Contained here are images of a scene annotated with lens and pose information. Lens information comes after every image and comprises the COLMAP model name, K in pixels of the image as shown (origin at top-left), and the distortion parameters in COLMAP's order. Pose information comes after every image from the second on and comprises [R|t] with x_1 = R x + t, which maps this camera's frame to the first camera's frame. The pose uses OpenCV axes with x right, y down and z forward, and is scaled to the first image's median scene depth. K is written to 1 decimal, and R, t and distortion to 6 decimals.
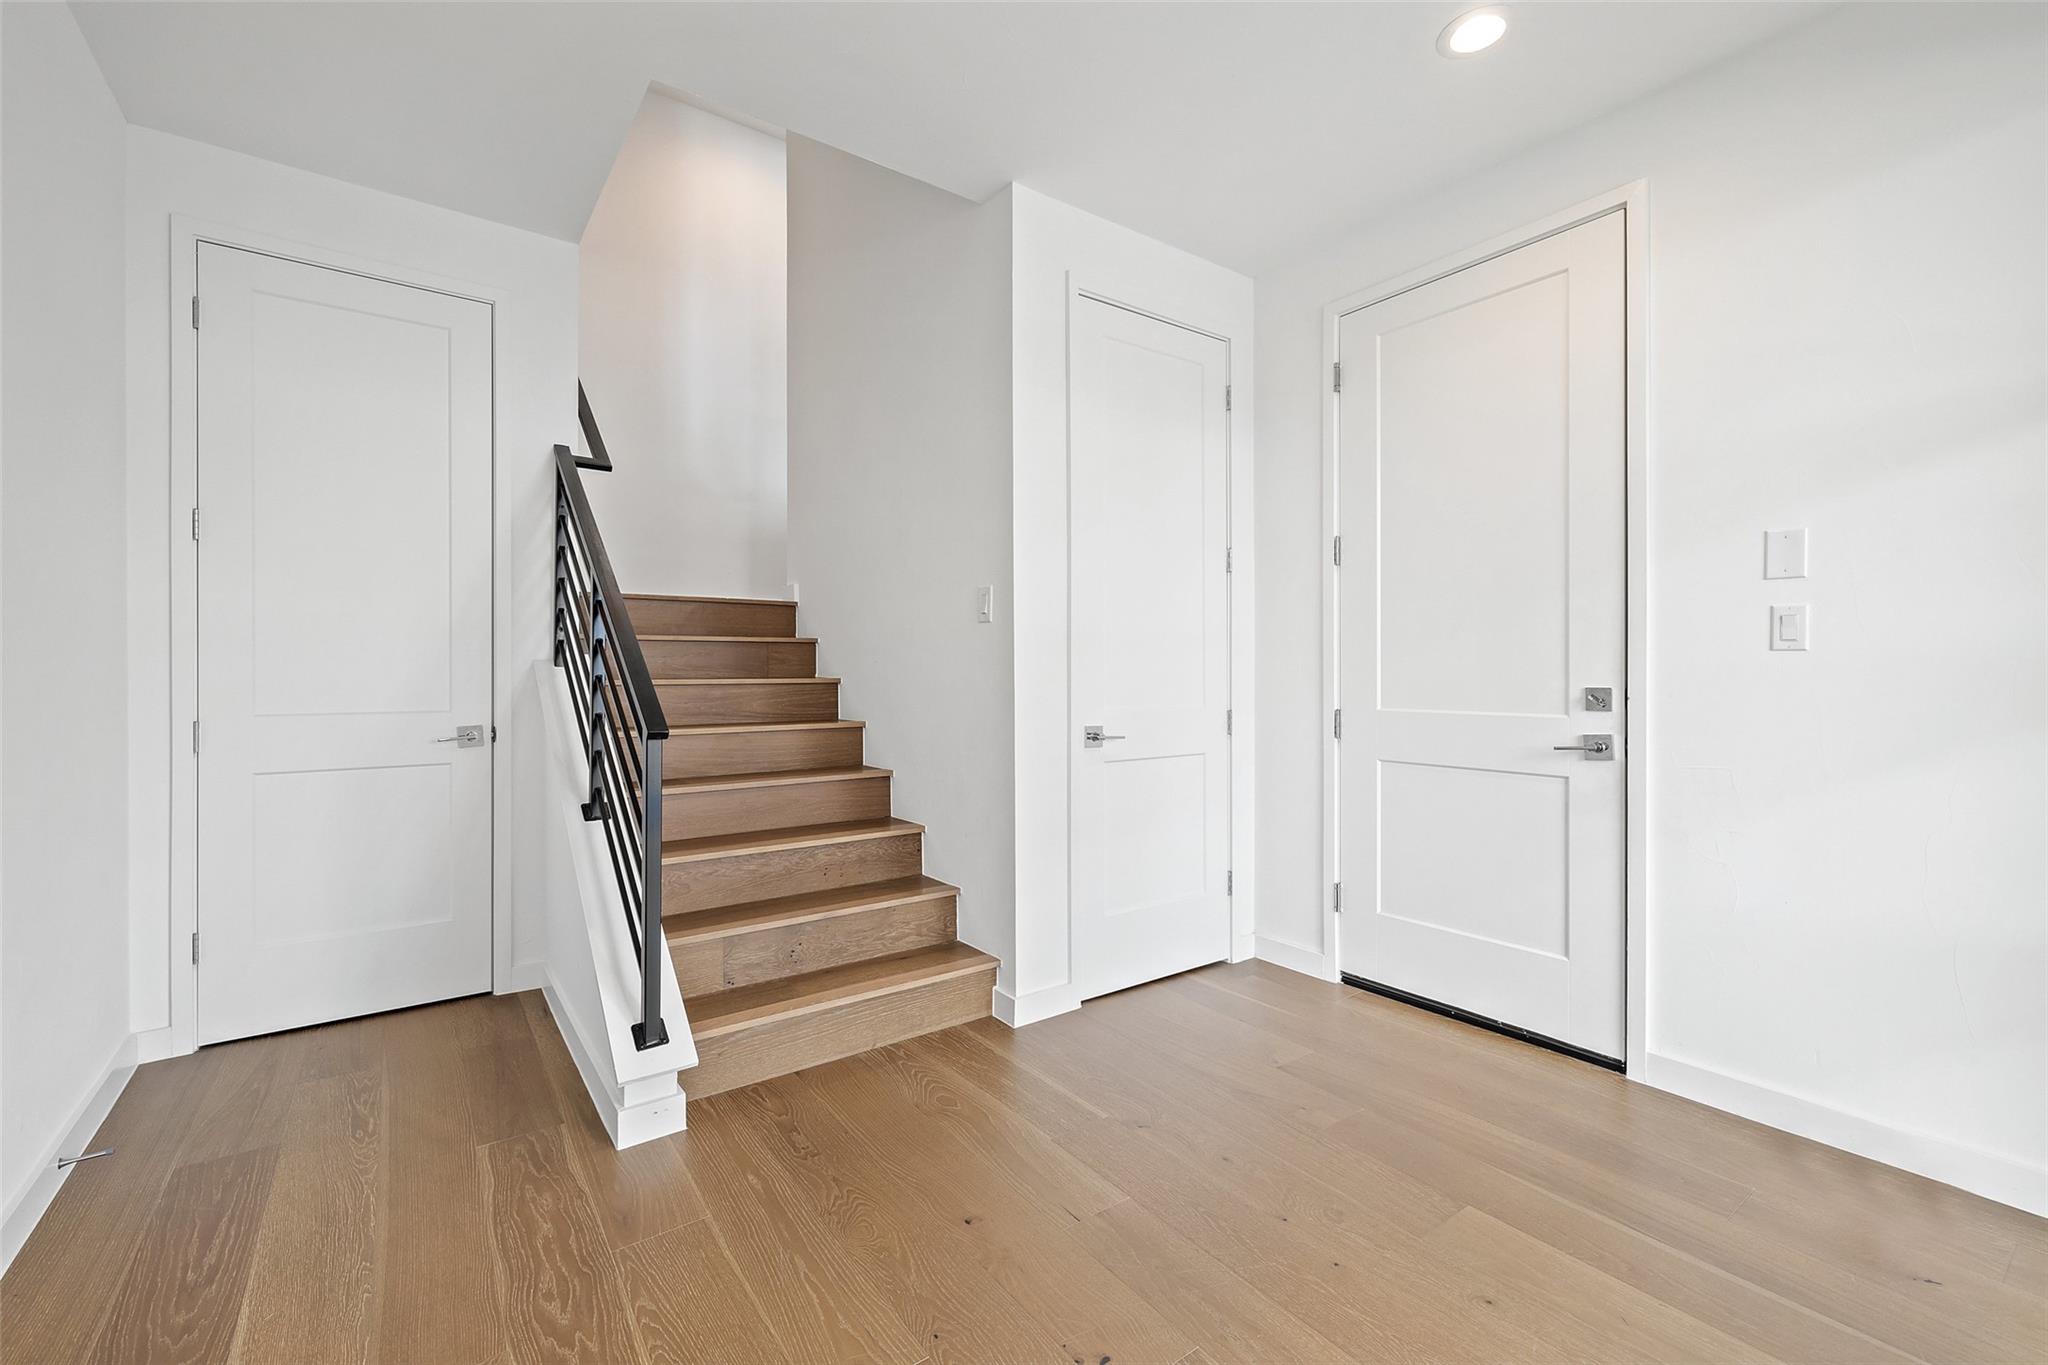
lens RADIAL K [[867.4, 0, 1034.1], [0, 867.4, 673.8], [0, 0, 1]] dist [-0.000668, 0.000004]
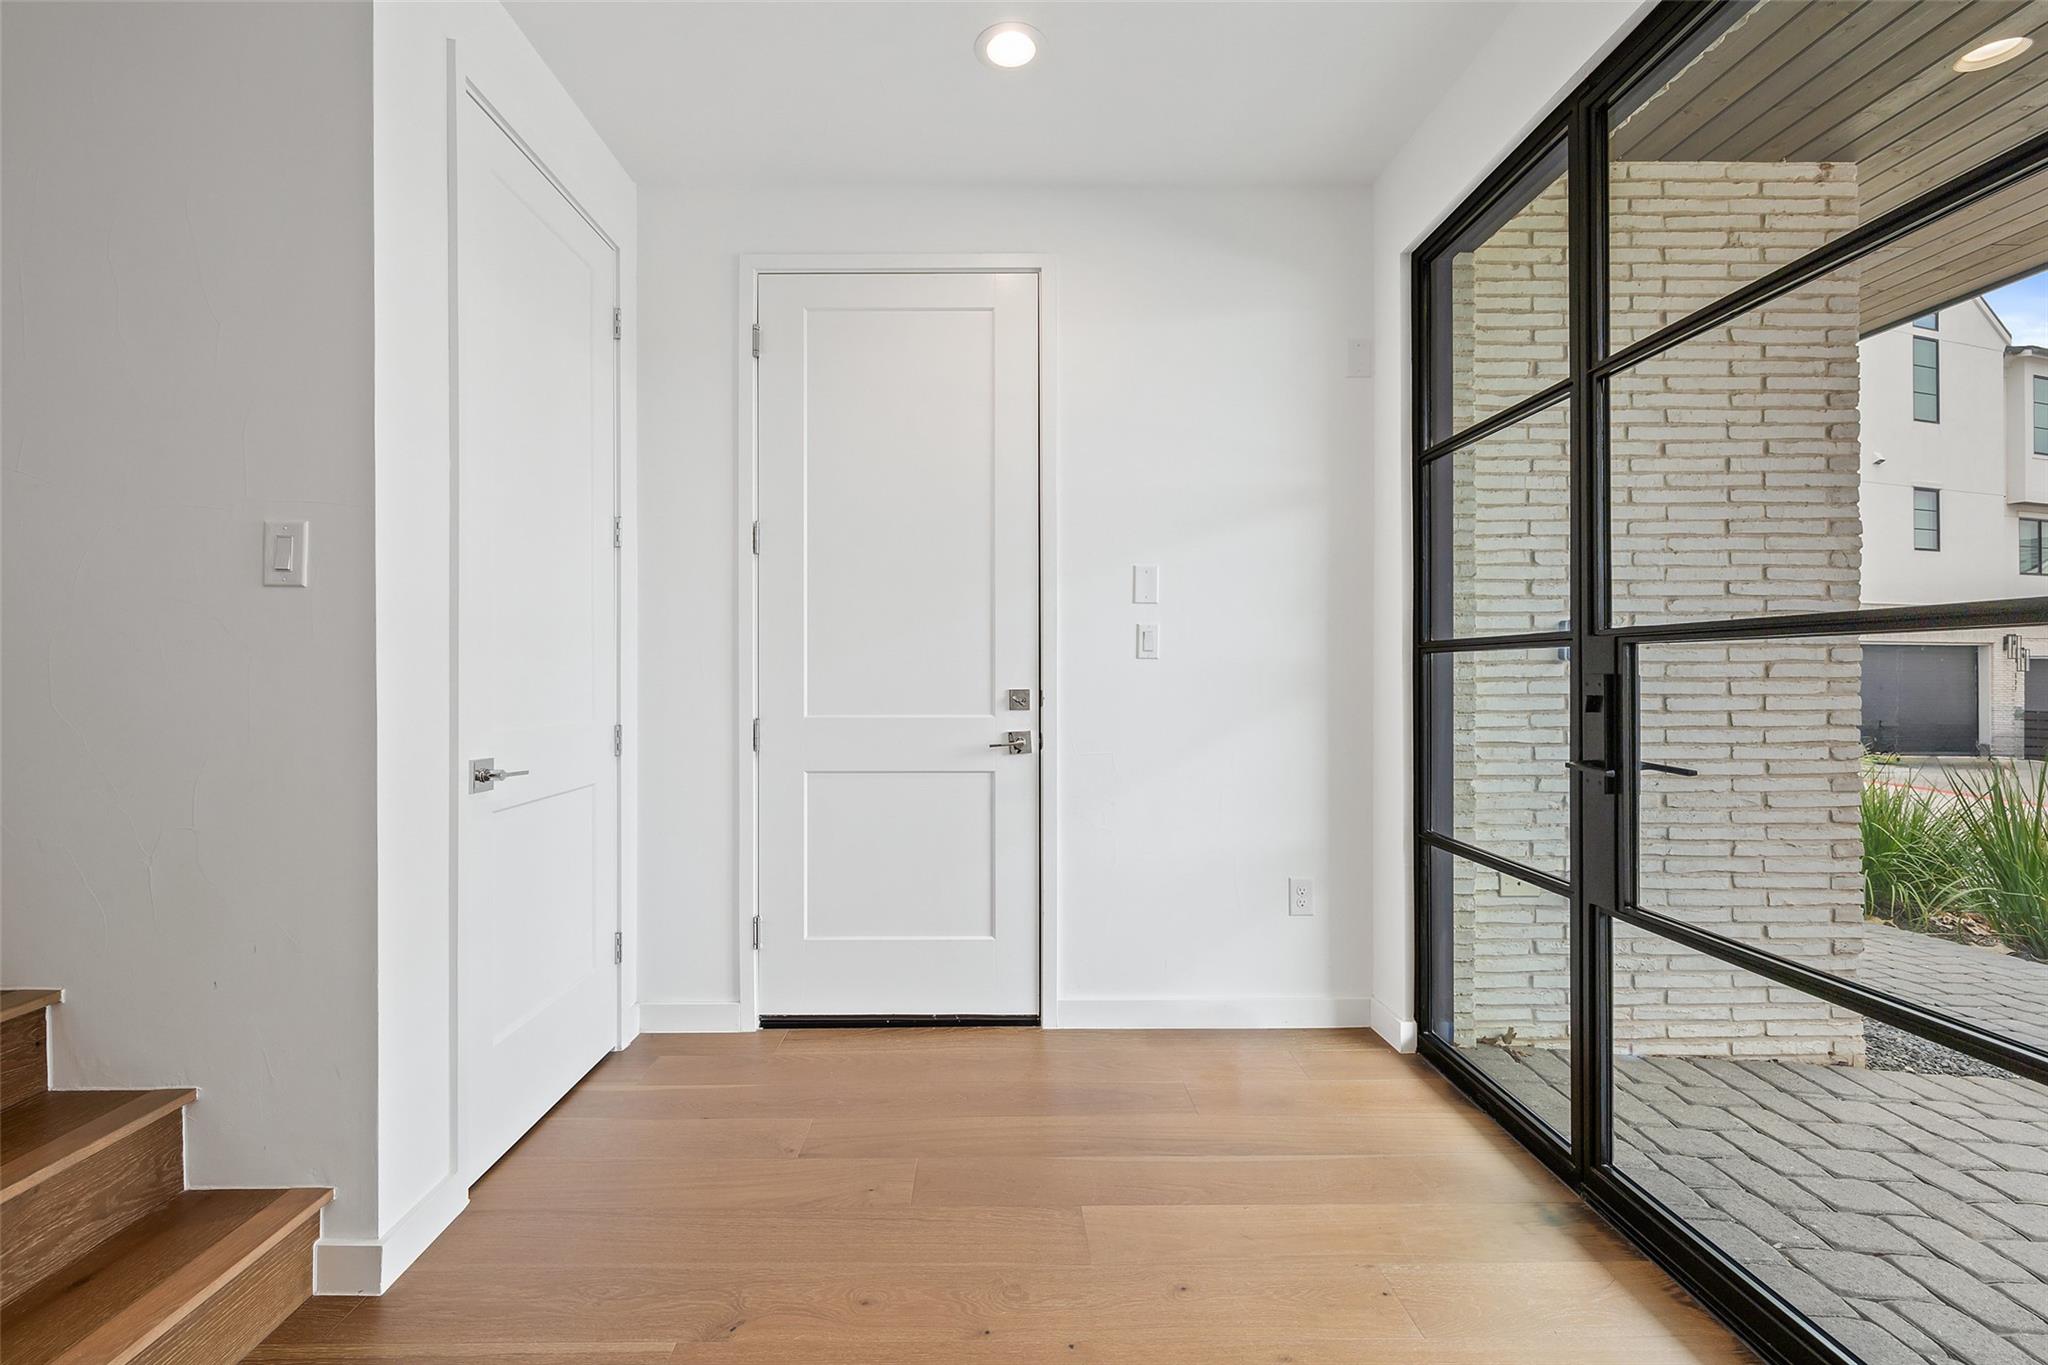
lens RADIAL K [[867.4, 0, 1021.8], [0, 867.4, 672.8], [0, 0, 1]] dist [-0.000668, 0.000004]
pose [[0.584041, 0.001491, 0.811723, -0.250108], [0.003044, 0.999987, -0.004027, -0.000917], [-0.811718, 0.004822, 0.584029, 0.326831]]
